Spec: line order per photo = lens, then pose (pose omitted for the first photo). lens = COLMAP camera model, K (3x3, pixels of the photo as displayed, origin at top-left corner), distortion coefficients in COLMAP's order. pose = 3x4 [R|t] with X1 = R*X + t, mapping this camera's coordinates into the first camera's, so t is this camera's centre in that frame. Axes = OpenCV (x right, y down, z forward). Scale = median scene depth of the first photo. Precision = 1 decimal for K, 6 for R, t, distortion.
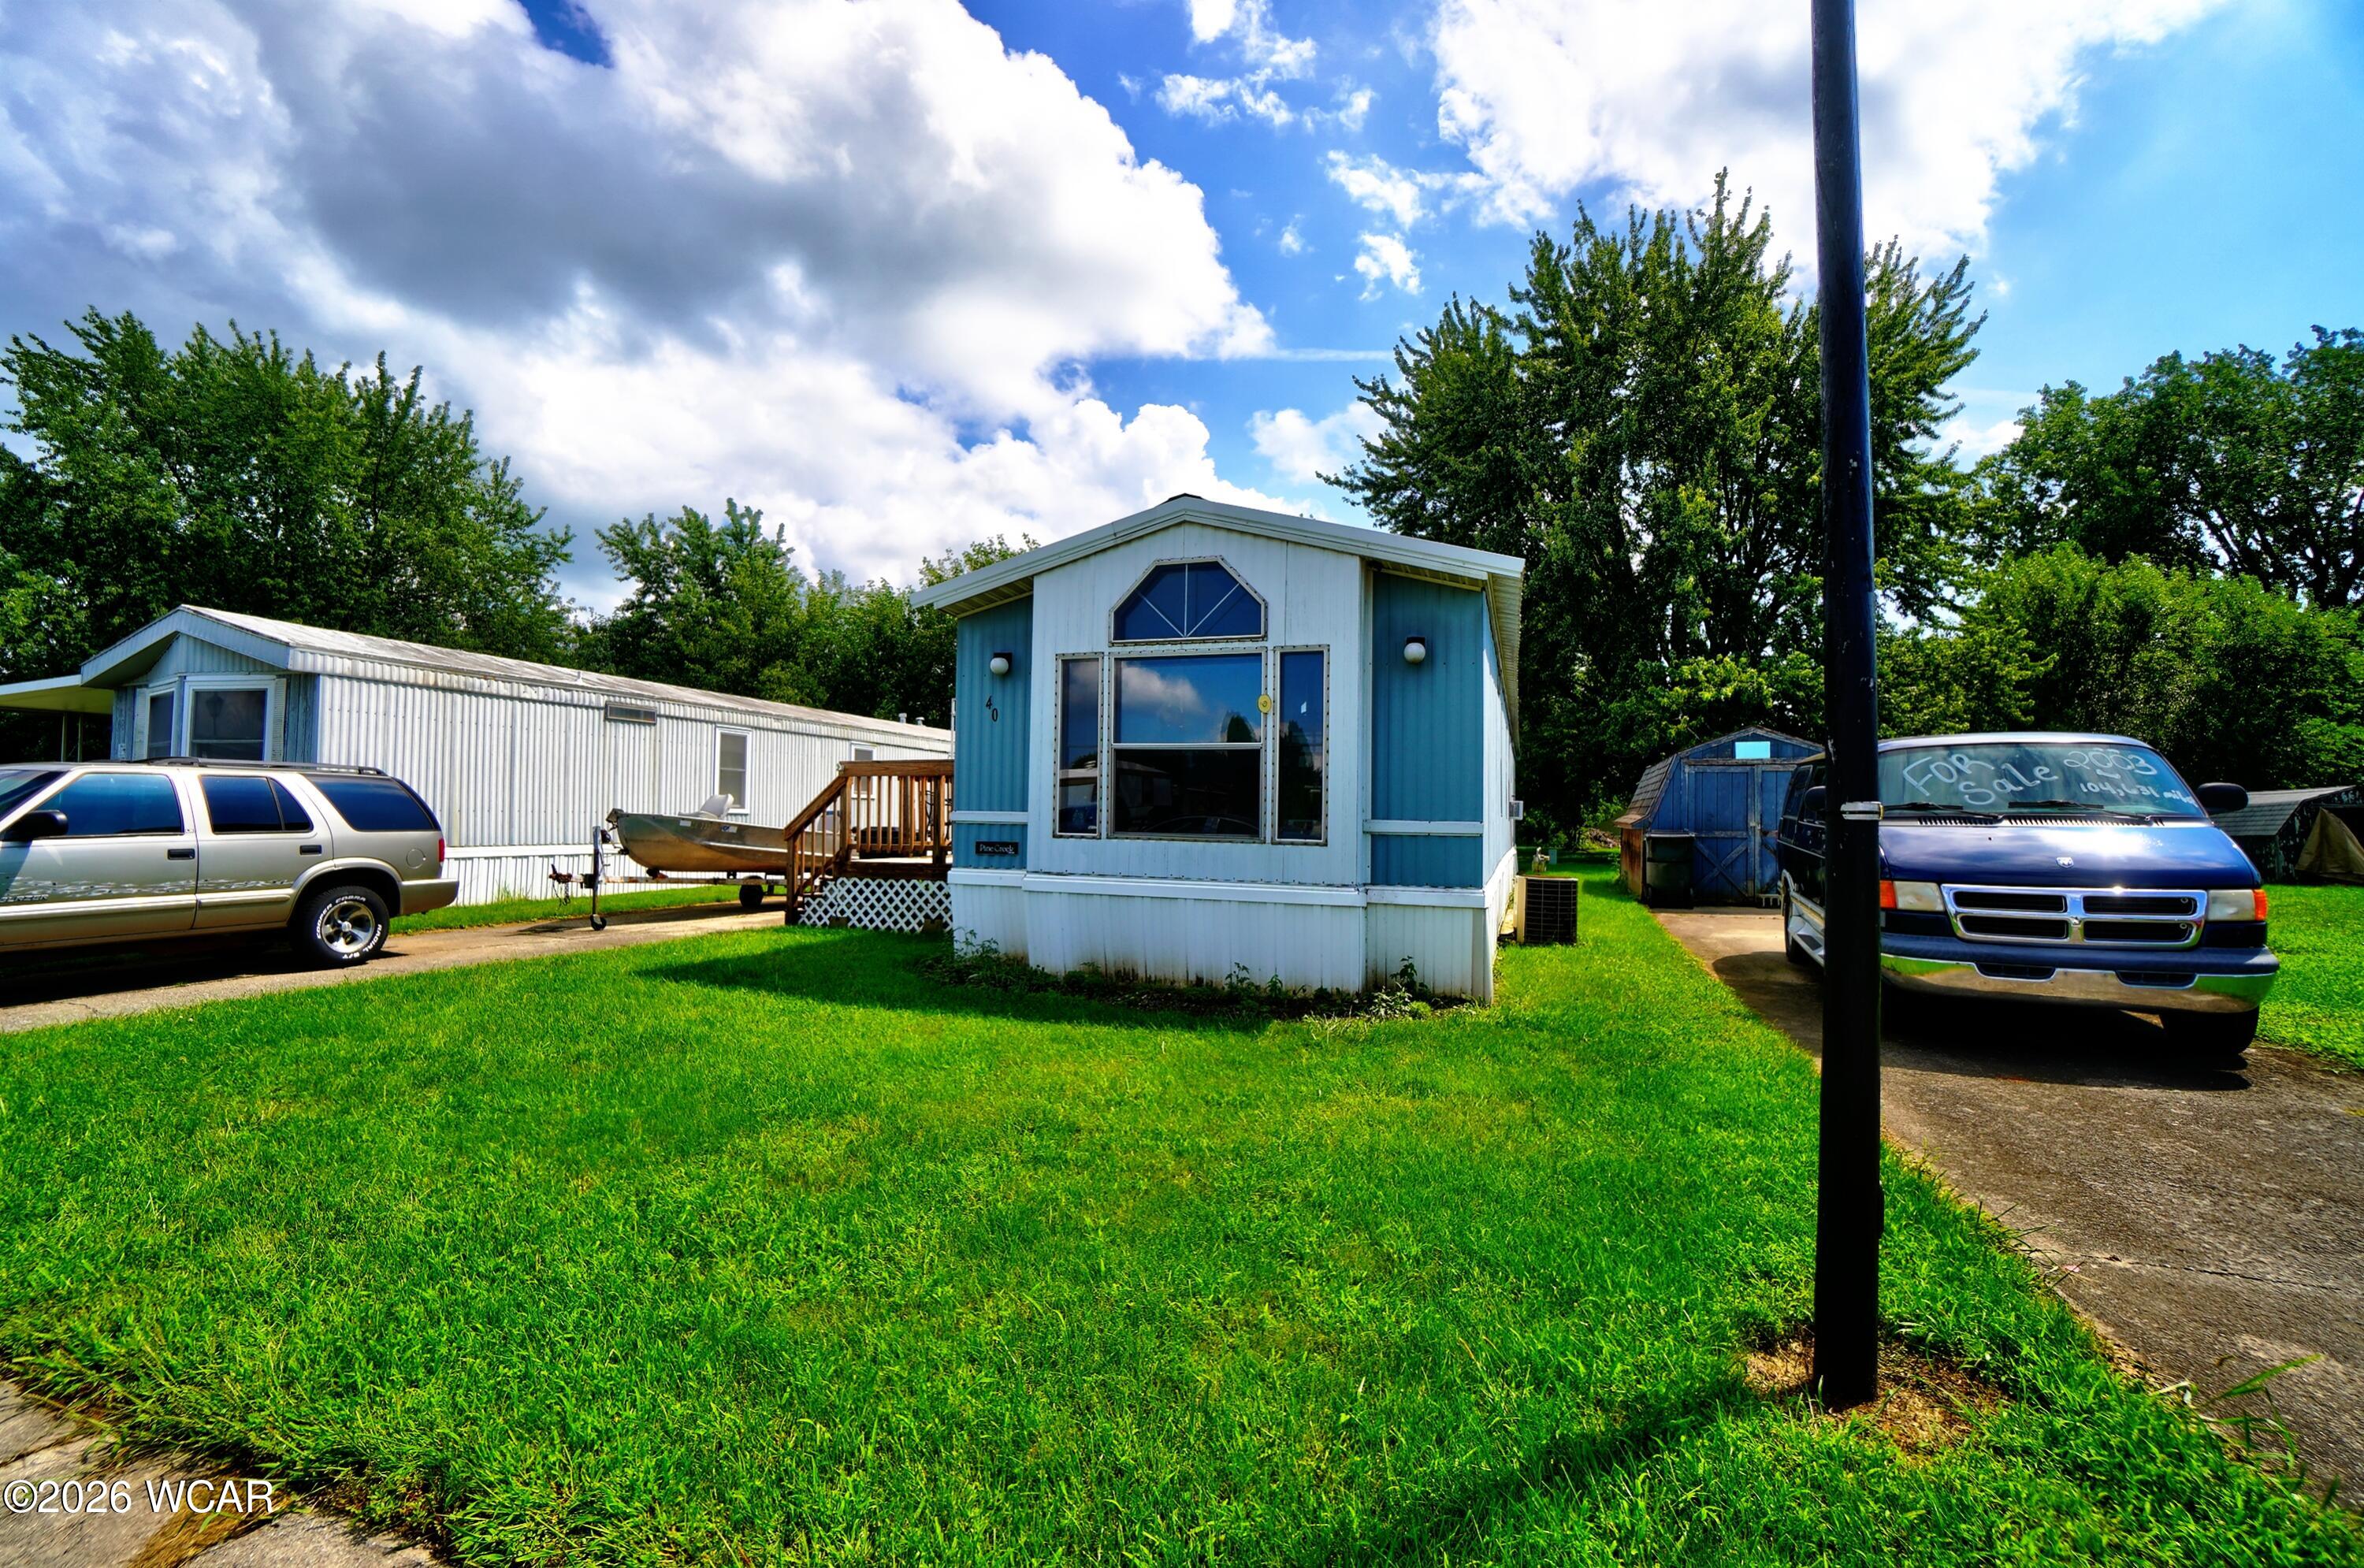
lens RADIAL K [[1040.6, 0, 1154.3], [0, 1040.6, 775.5], [0, 0, 1]] dist [-0.063682, 0.020722]
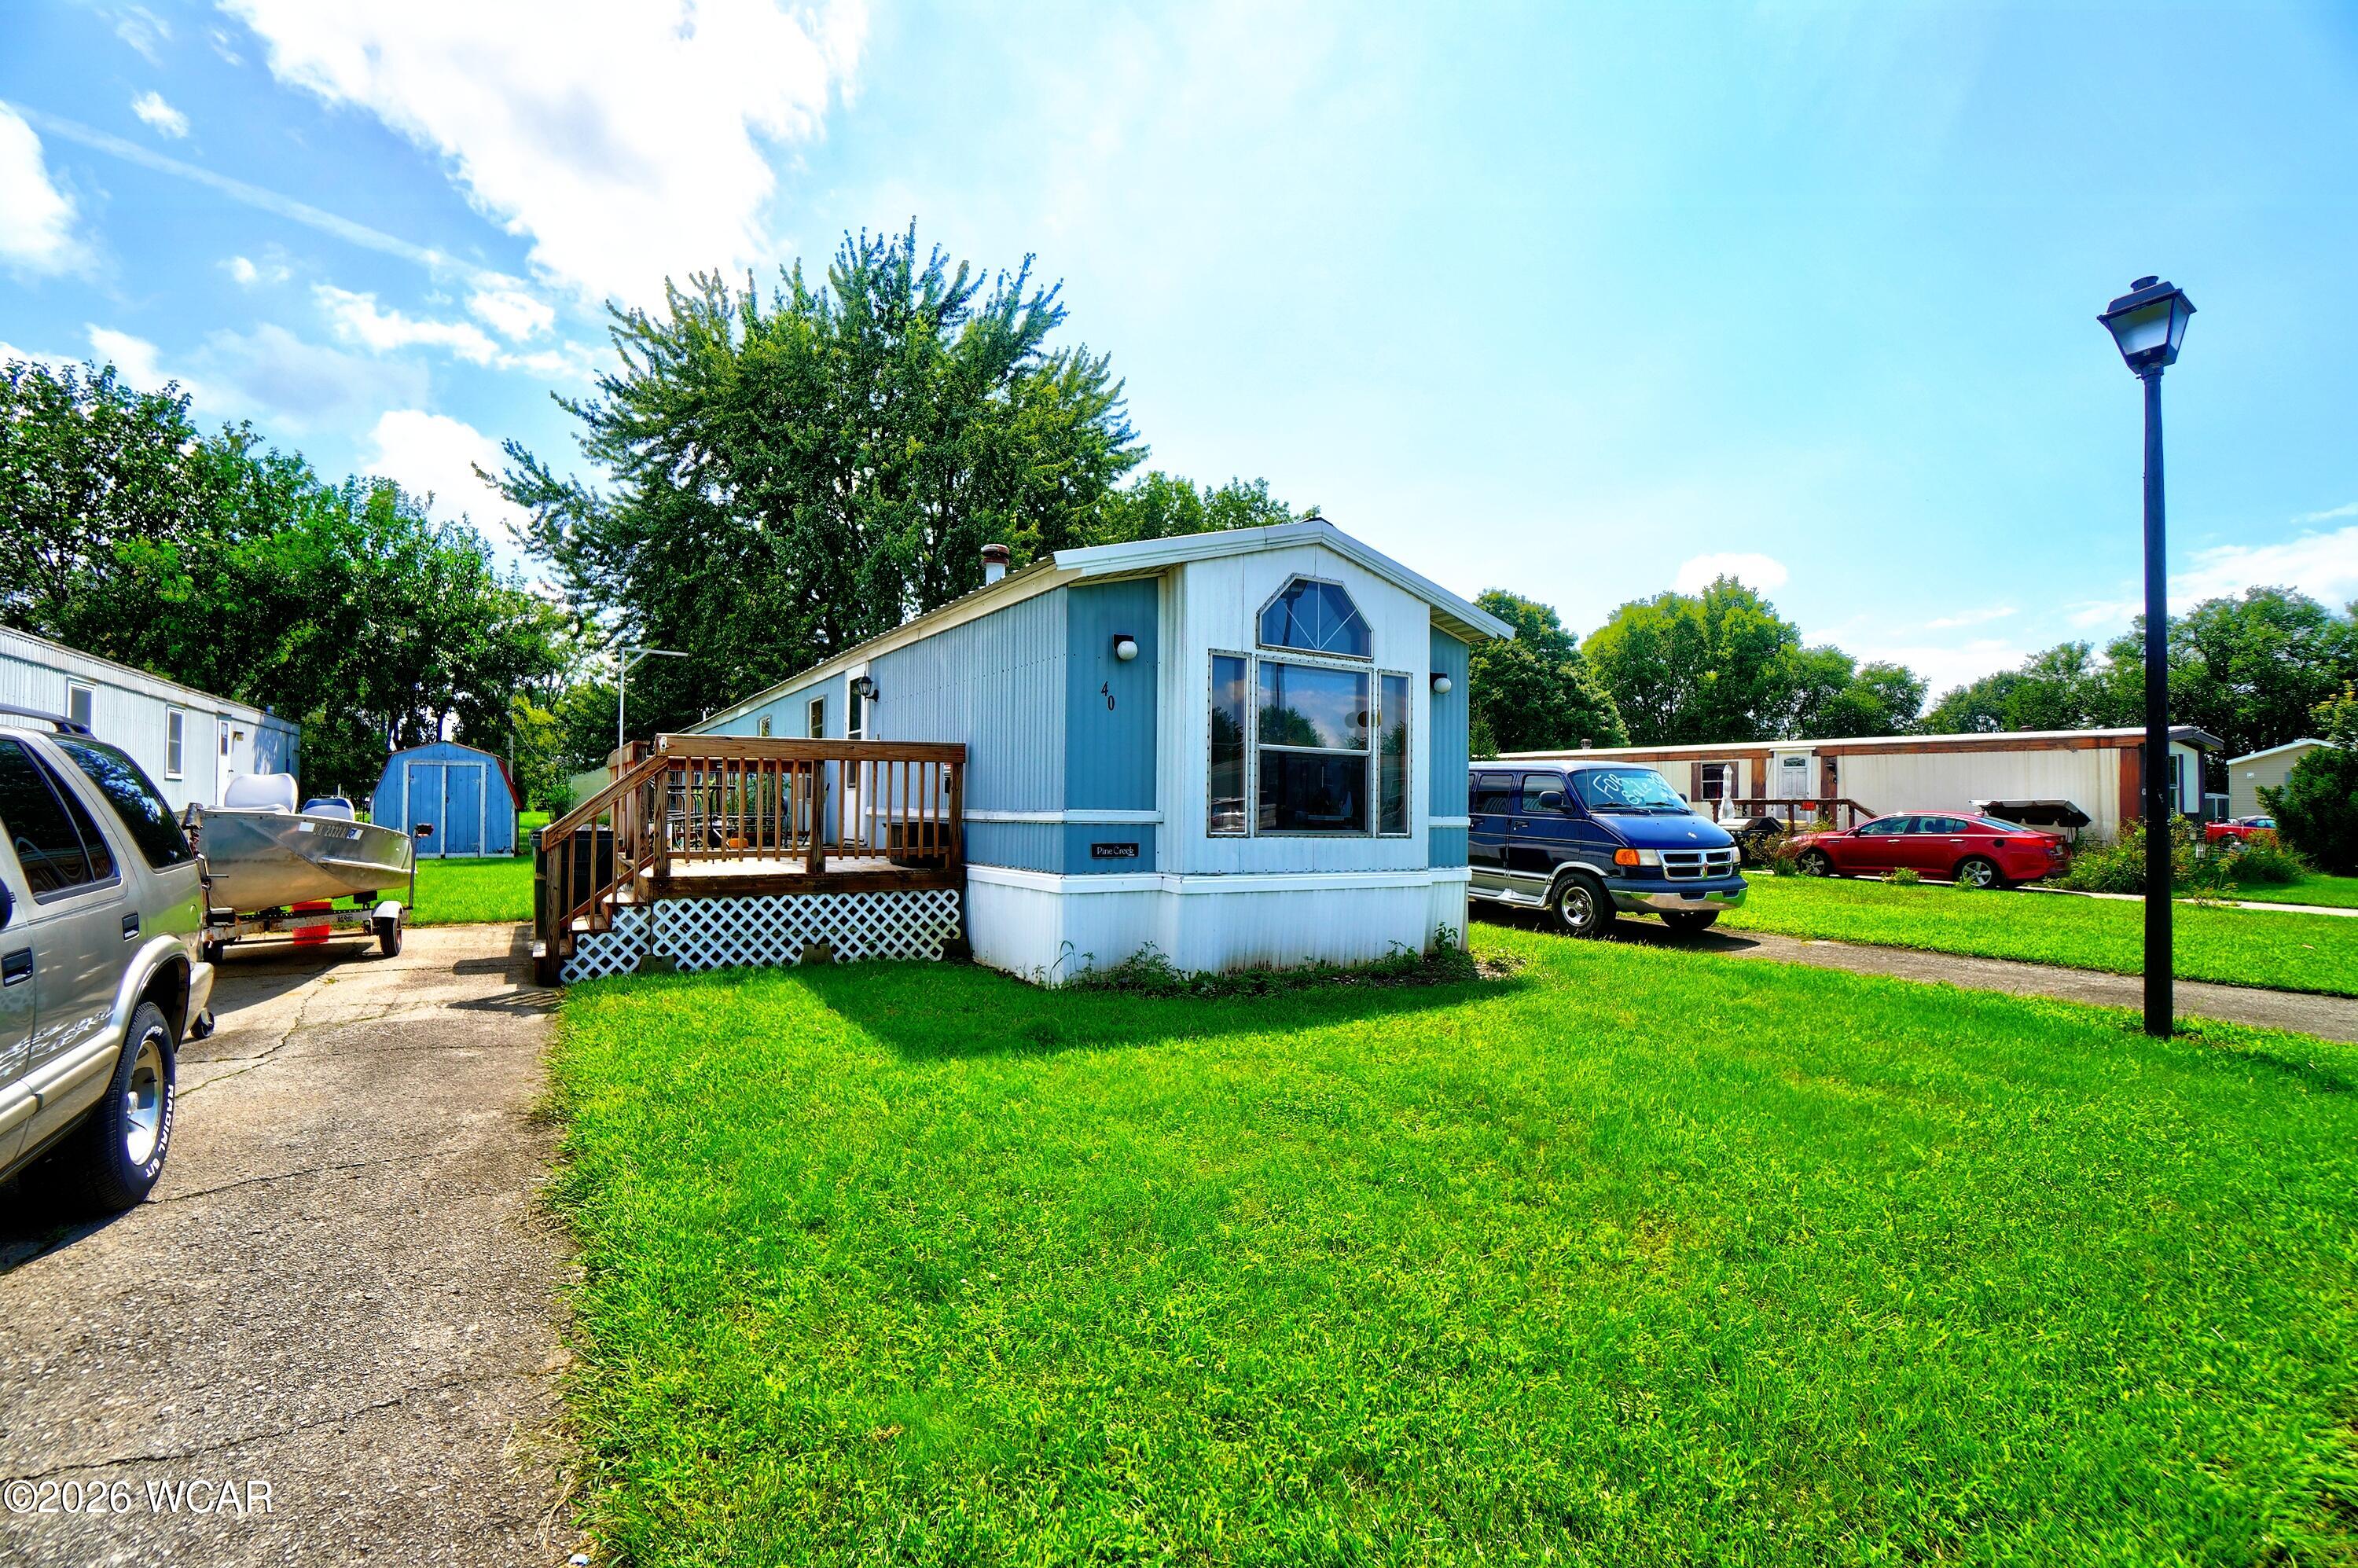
lens RADIAL K [[1038.0, 0, 1151.4], [0, 1038.0, 775.6], [0, 0, 1]] dist [-0.063682, 0.020722]
pose [[0.628245, 0.016391, 0.777843, -0.649942], [-0.035594, 0.999337, 0.007690, -0.002737], [-0.777201, -0.032518, 0.628412, 0.317387]]
